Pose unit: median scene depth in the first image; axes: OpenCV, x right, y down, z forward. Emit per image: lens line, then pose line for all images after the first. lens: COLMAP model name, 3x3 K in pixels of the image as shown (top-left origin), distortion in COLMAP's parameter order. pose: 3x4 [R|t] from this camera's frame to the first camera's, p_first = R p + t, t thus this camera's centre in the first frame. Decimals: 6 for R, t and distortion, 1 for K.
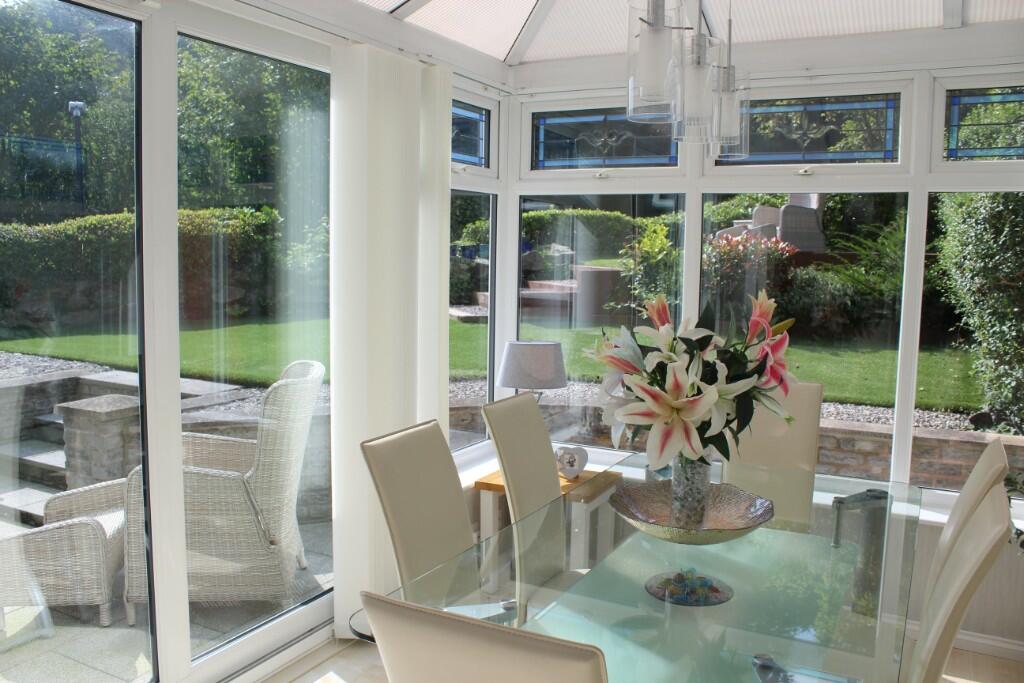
lens RADIAL K [[896.5, 0, 511.6], [0, 896.5, 360.1], [0, 0, 1]] dist [-0.169181, 0.337902]
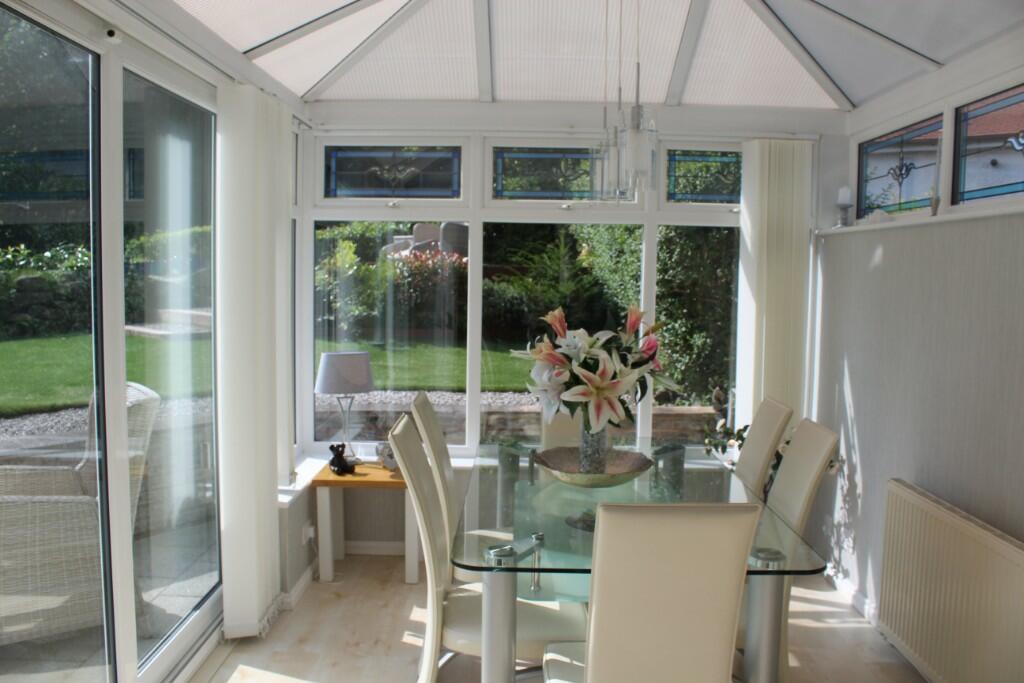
lens RADIAL K [[891.4, 0, 512.0], [0, 891.4, 341.5], [0, 0, 1]] dist [-0.010987, -0.001537]
pose [[0.899274, -0.041954, 0.435368, -0.258054], [0.056365, 0.998205, -0.020234, 0.000733], [-0.433738, 0.042735, 0.900025, -0.092083]]
